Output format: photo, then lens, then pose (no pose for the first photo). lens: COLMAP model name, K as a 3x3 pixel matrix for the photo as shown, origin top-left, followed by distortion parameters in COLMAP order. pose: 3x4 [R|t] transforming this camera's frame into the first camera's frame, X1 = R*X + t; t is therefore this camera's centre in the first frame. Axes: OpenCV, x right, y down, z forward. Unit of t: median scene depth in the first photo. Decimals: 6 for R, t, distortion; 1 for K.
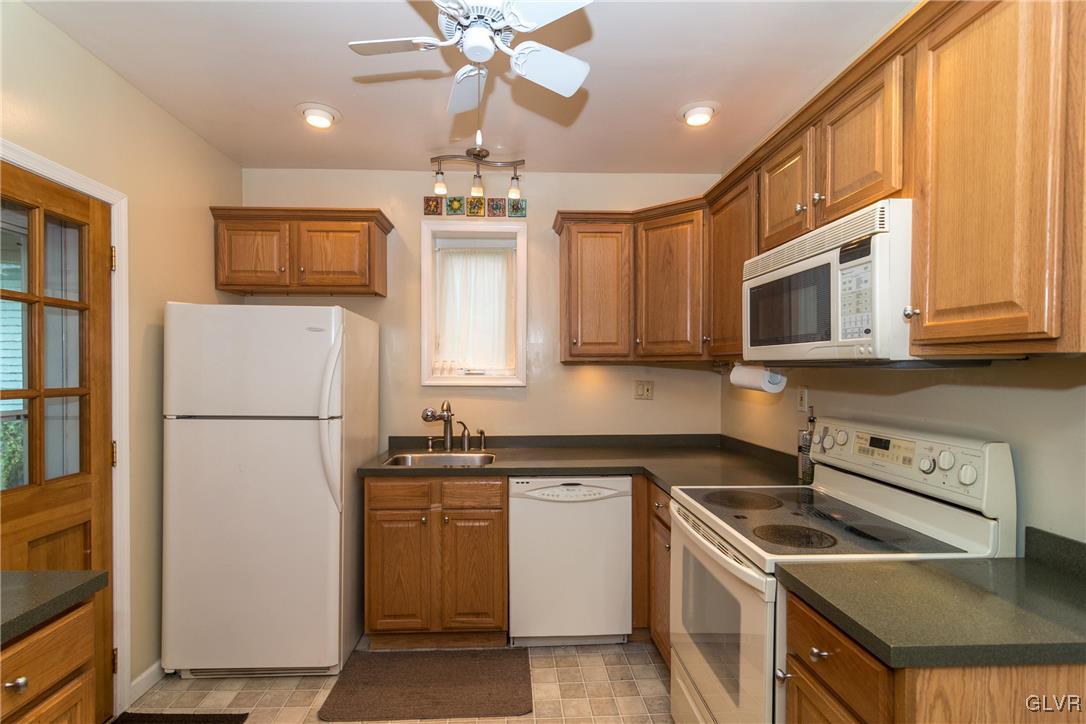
lens RADIAL K [[527.9, 0, 482.5], [0, 527.9, 366.2], [0, 0, 1]] dist [-0.000398, -0.002299]
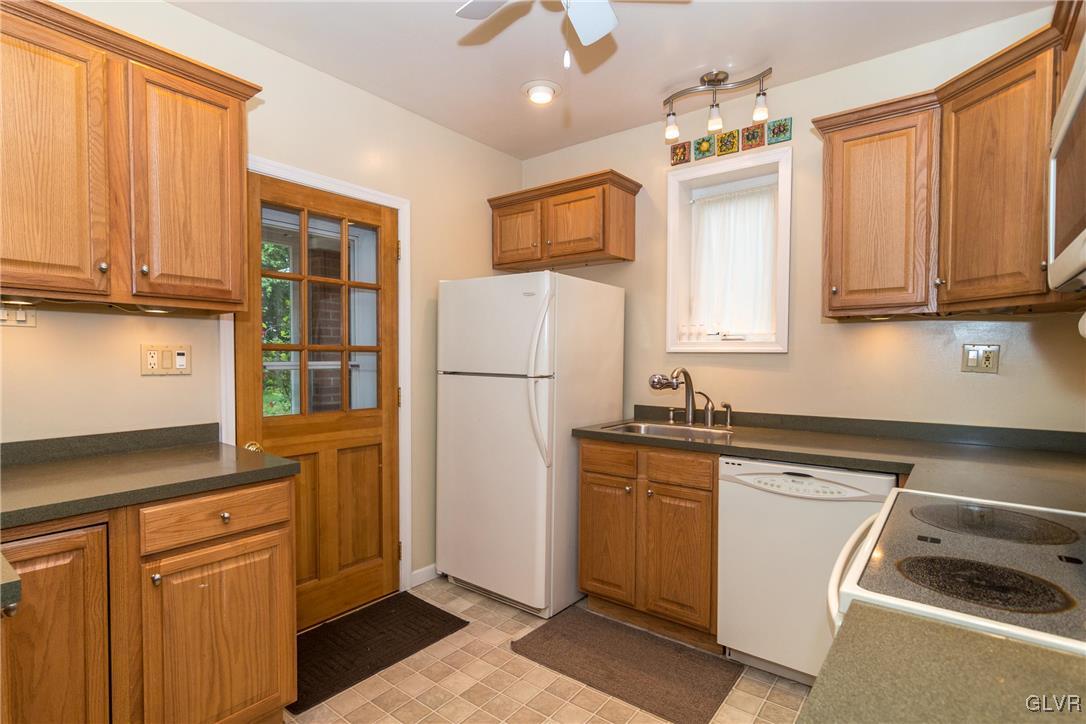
lens RADIAL K [[527.9, 0, 540.8], [0, 527.9, 368.9], [0, 0, 1]] dist [-0.000398, -0.002299]
pose [[0.768085, 0.017855, -0.640099, 0.365830], [-0.003706, 0.999718, 0.023439, 0.053246], [0.640337, -0.015631, 0.767935, 0.173507]]
